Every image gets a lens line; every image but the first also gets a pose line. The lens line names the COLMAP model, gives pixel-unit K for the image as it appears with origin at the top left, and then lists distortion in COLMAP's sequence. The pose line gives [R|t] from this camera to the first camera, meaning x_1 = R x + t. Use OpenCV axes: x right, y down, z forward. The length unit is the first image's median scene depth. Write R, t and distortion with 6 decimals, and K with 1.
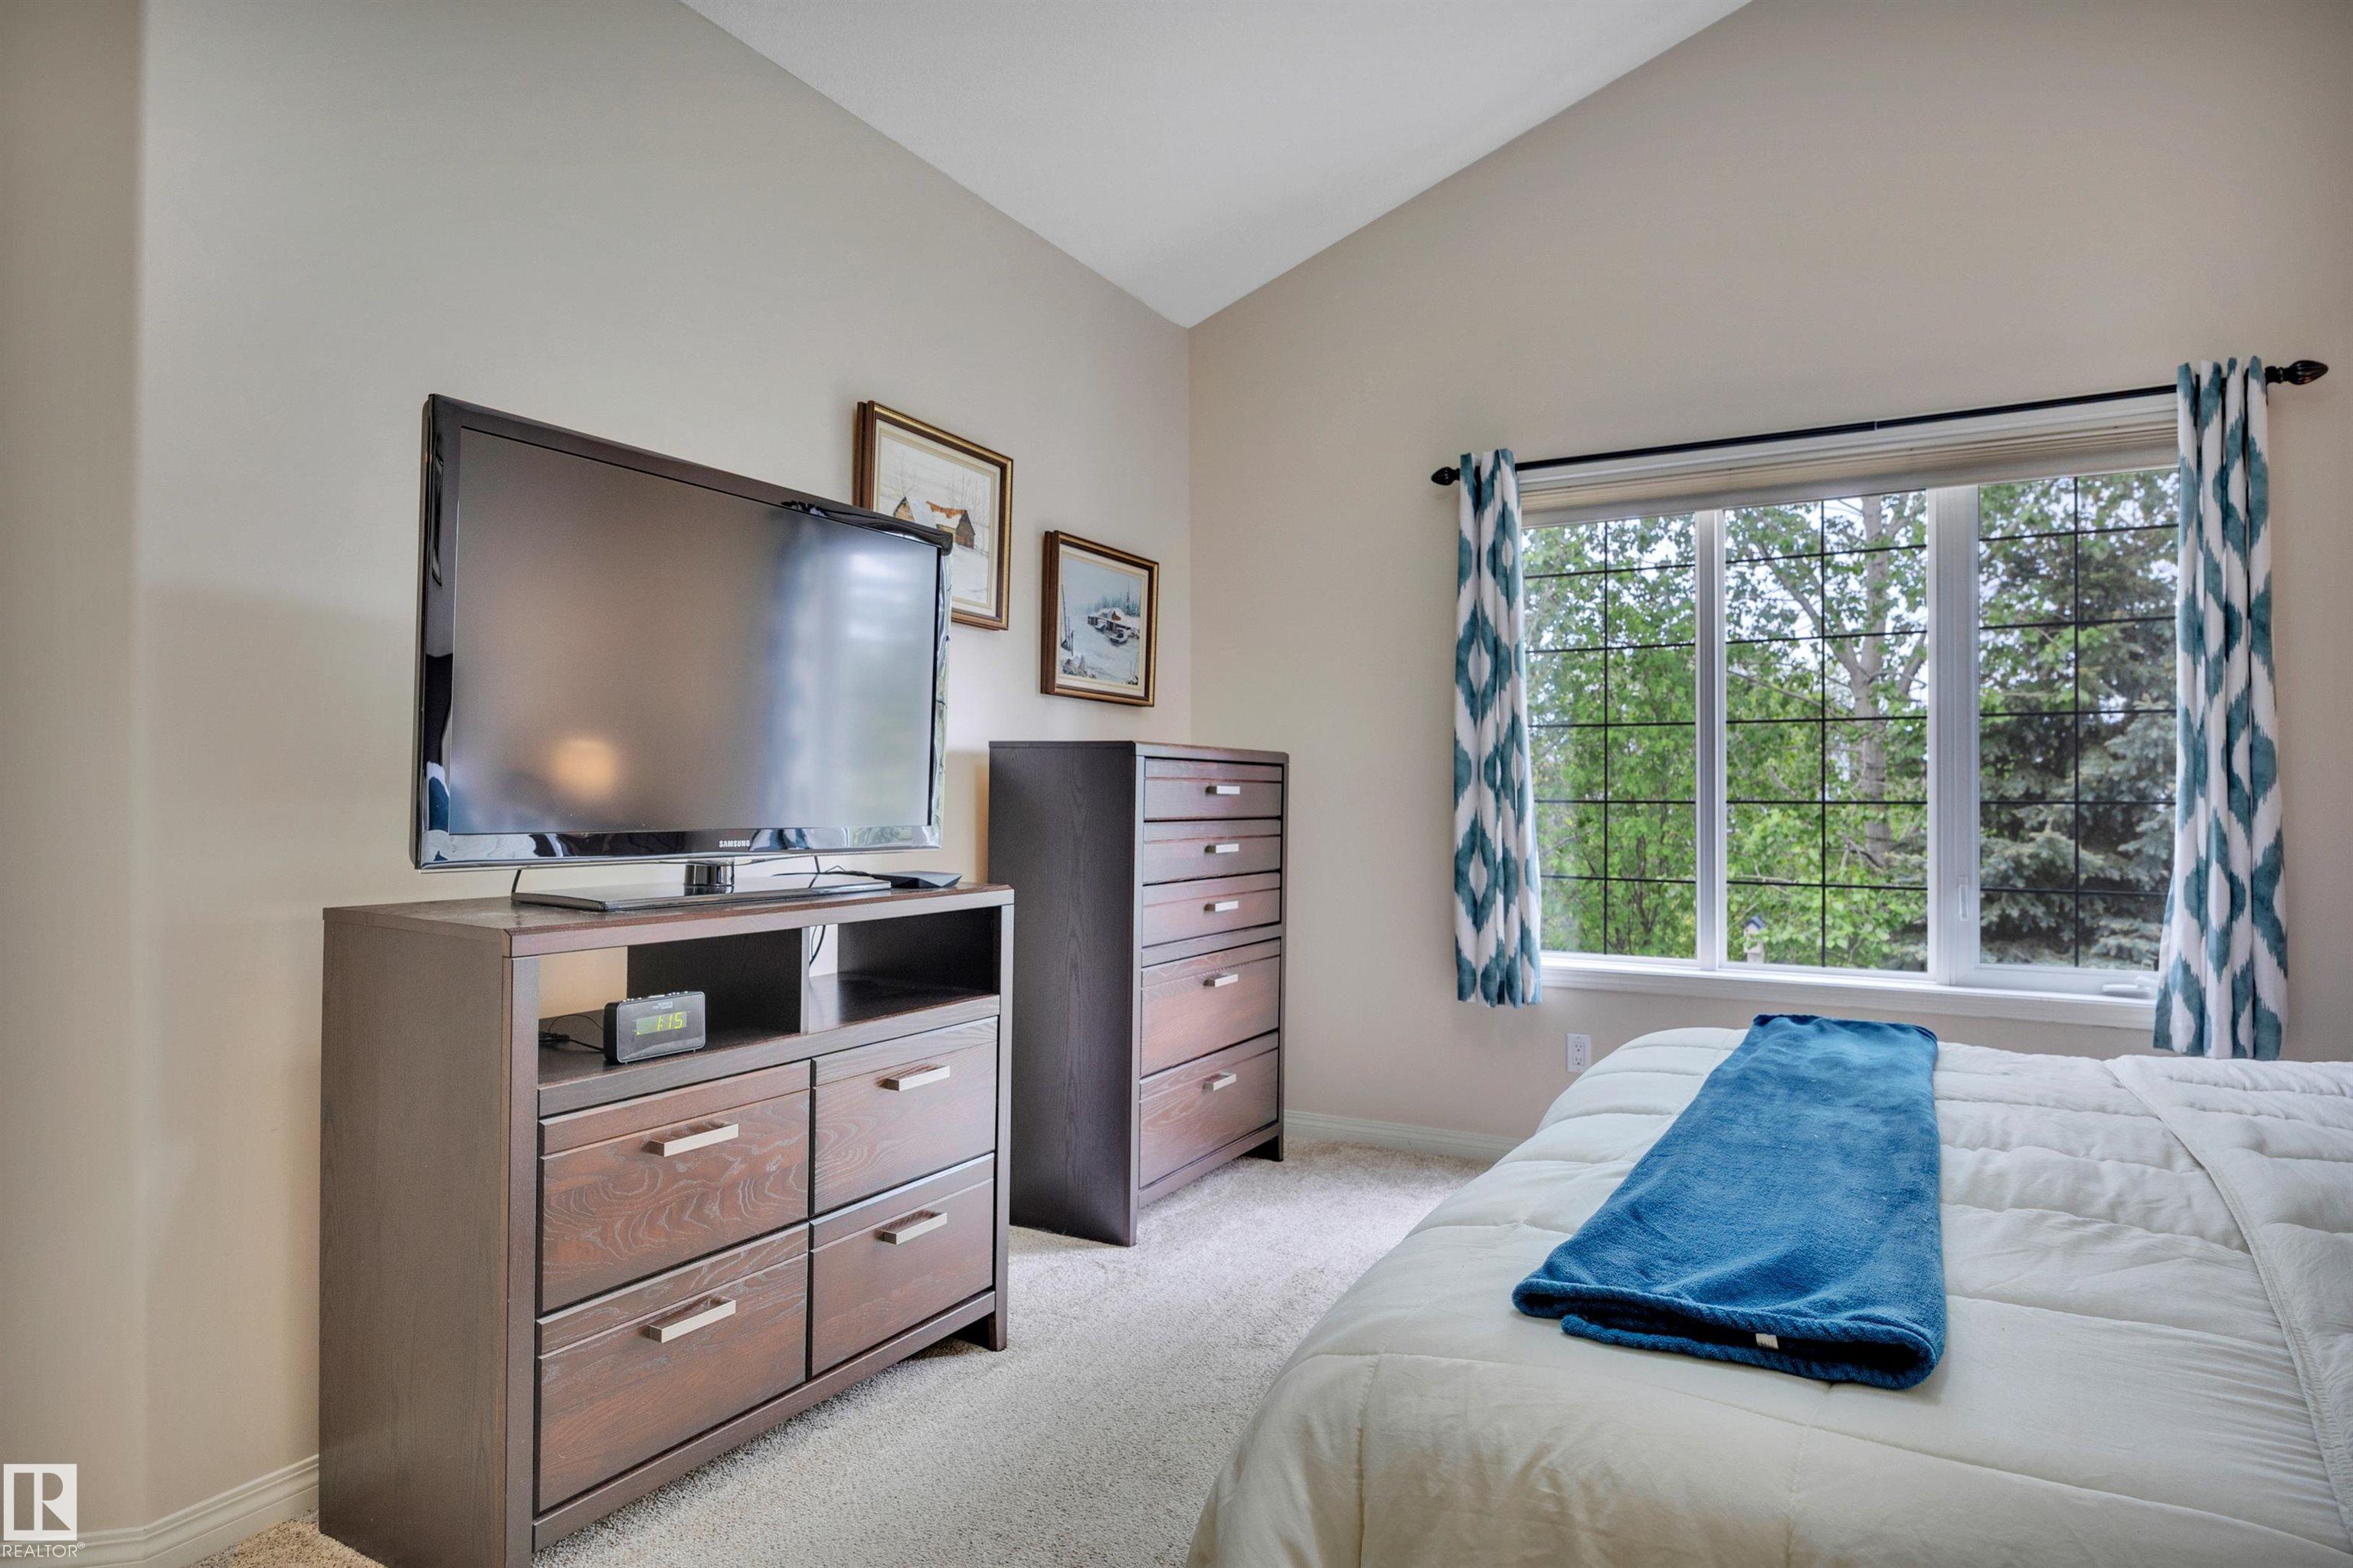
lens RADIAL K [[1323.6, 0, 1170.7], [0, 1323.6, 790.4], [0, 0, 1]] dist [0.000771, 0.000209]
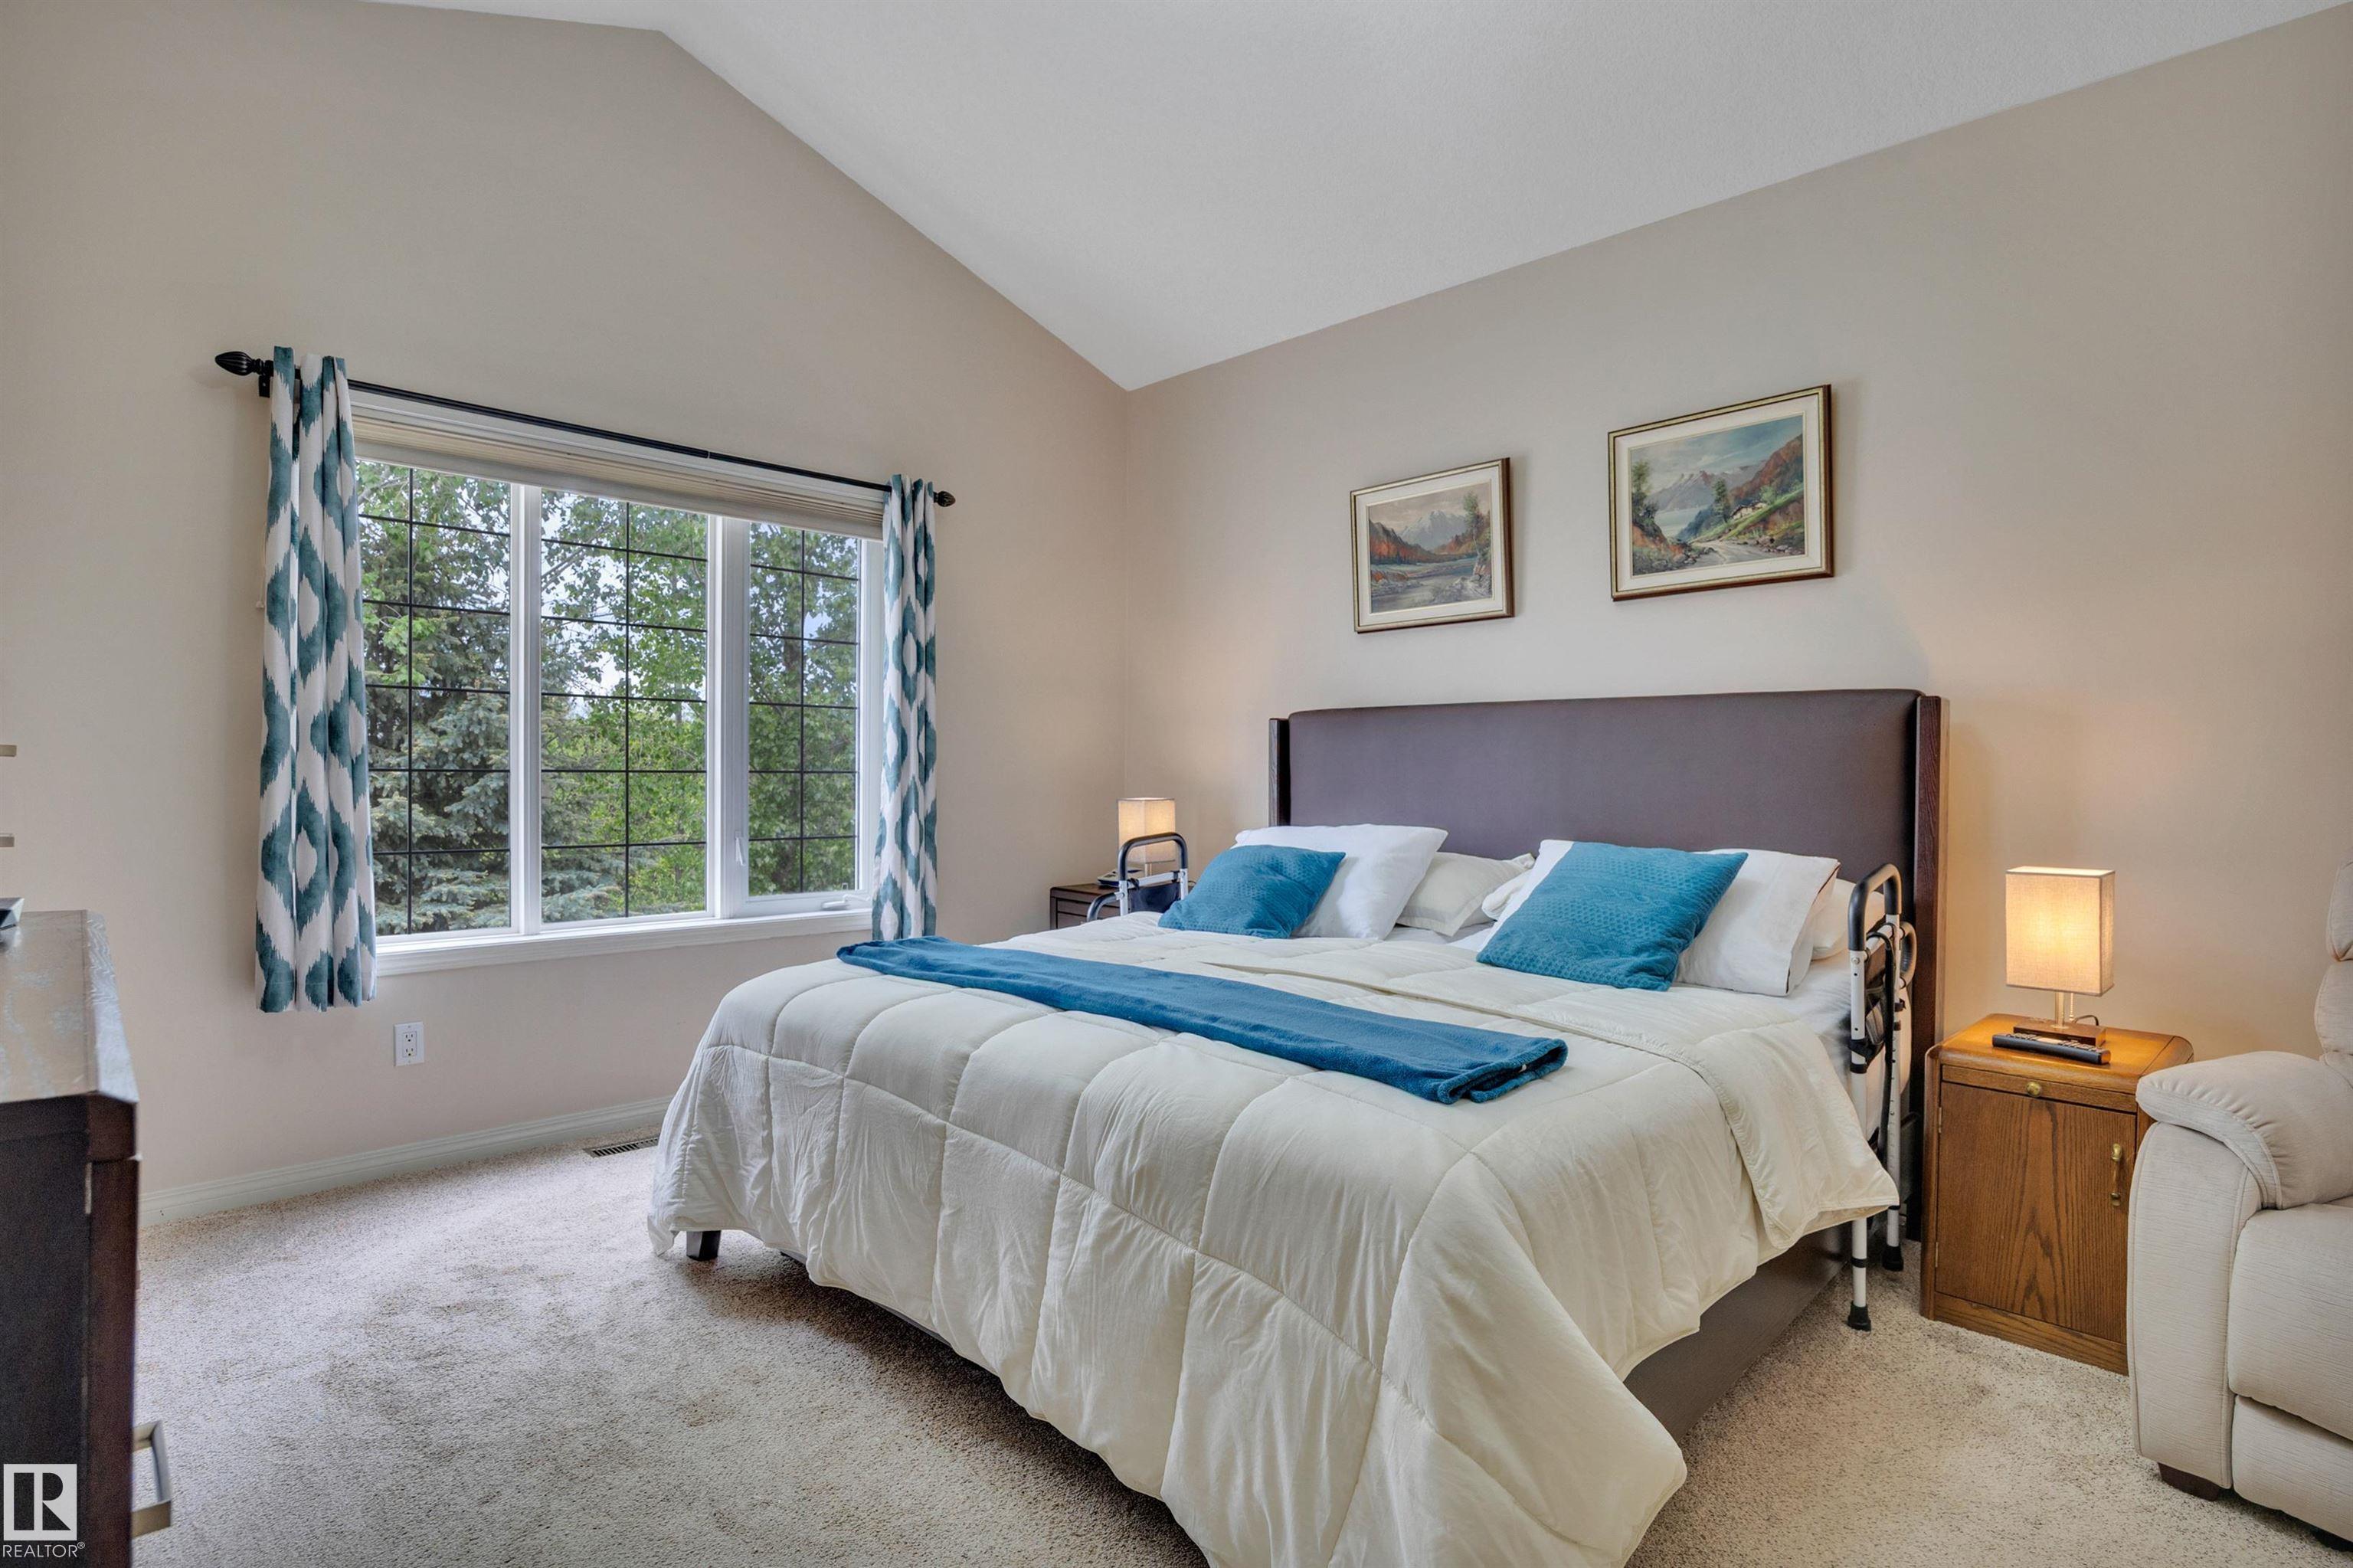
lens RADIAL K [[1170.8, 0, 1176.7], [0, 1170.8, 789.2], [0, 0, 1]] dist [-0.003524, -0.000077]
pose [[0.285616, -0.013871, 0.958244, -0.319014], [-0.010226, 0.999794, 0.017521, 0.001788], [-0.958290, -0.014804, 0.285415, 0.259760]]
